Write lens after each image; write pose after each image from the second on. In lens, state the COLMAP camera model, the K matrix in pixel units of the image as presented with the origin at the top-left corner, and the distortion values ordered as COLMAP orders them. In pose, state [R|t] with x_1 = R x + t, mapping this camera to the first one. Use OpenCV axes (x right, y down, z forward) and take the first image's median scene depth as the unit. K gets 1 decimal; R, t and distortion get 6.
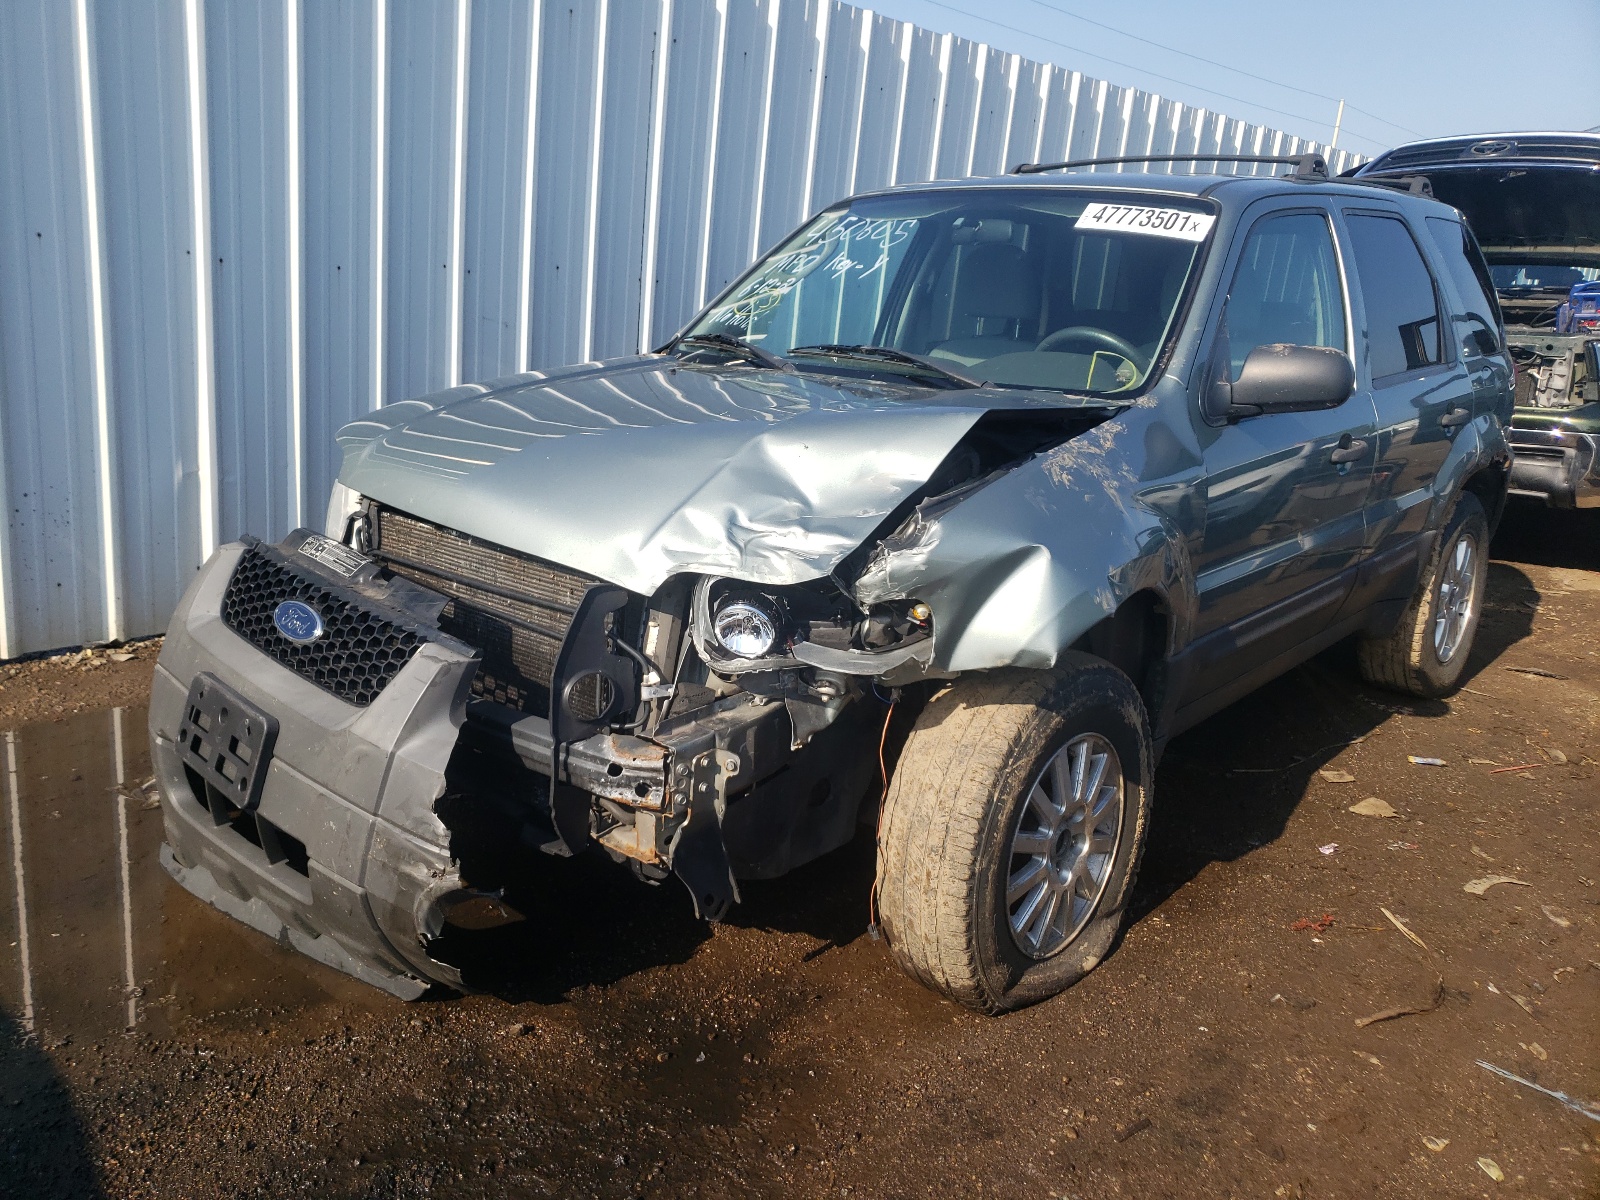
lens RADIAL K [[1240.5, 0, 800.0], [0, 1240.5, 600.0], [0, 0, 1]] dist [-0.008765, 0.012225]
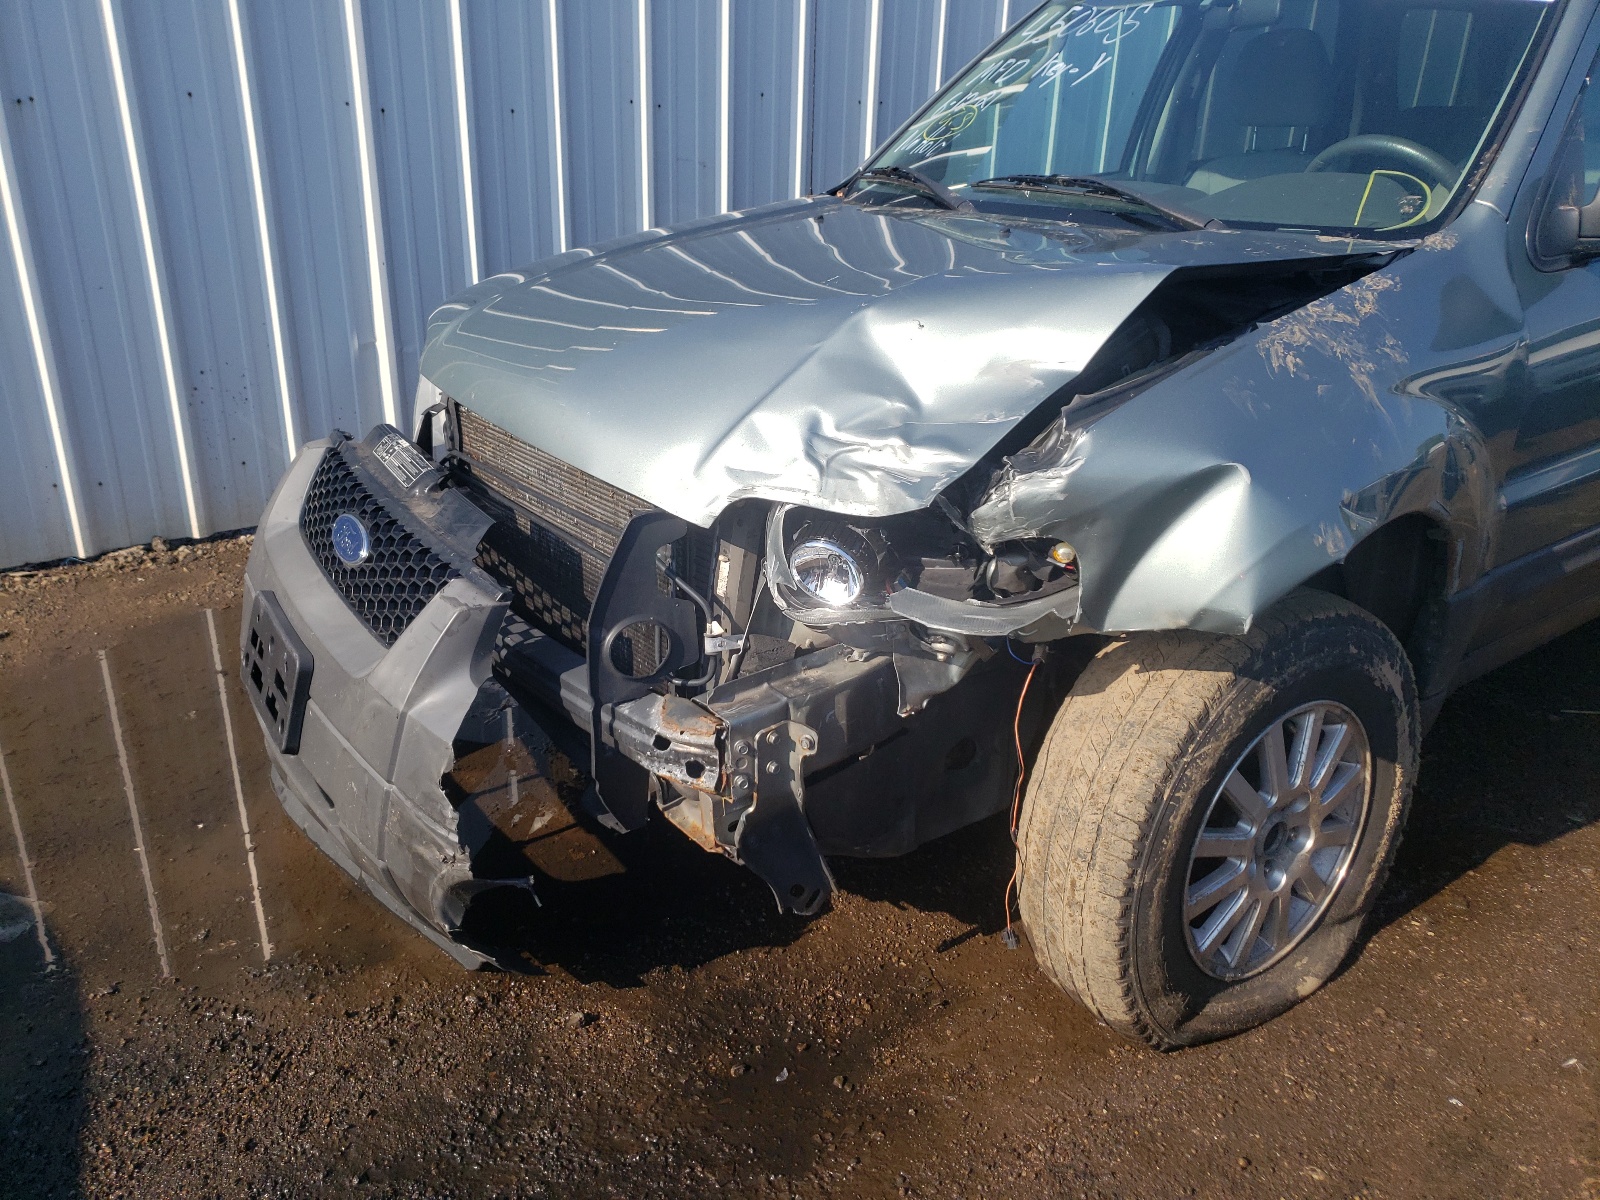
lens RADIAL K [[1240.5, 0, 800.0], [0, 1240.5, 600.0], [0, 0, 1]] dist [-0.008765, 0.012225]
pose [[0.970143, 0.033854, -0.240159, 0.119587], [-0.002028, 0.991308, 0.131547, -0.057572], [0.242525, -0.127132, 0.961779, 0.236546]]
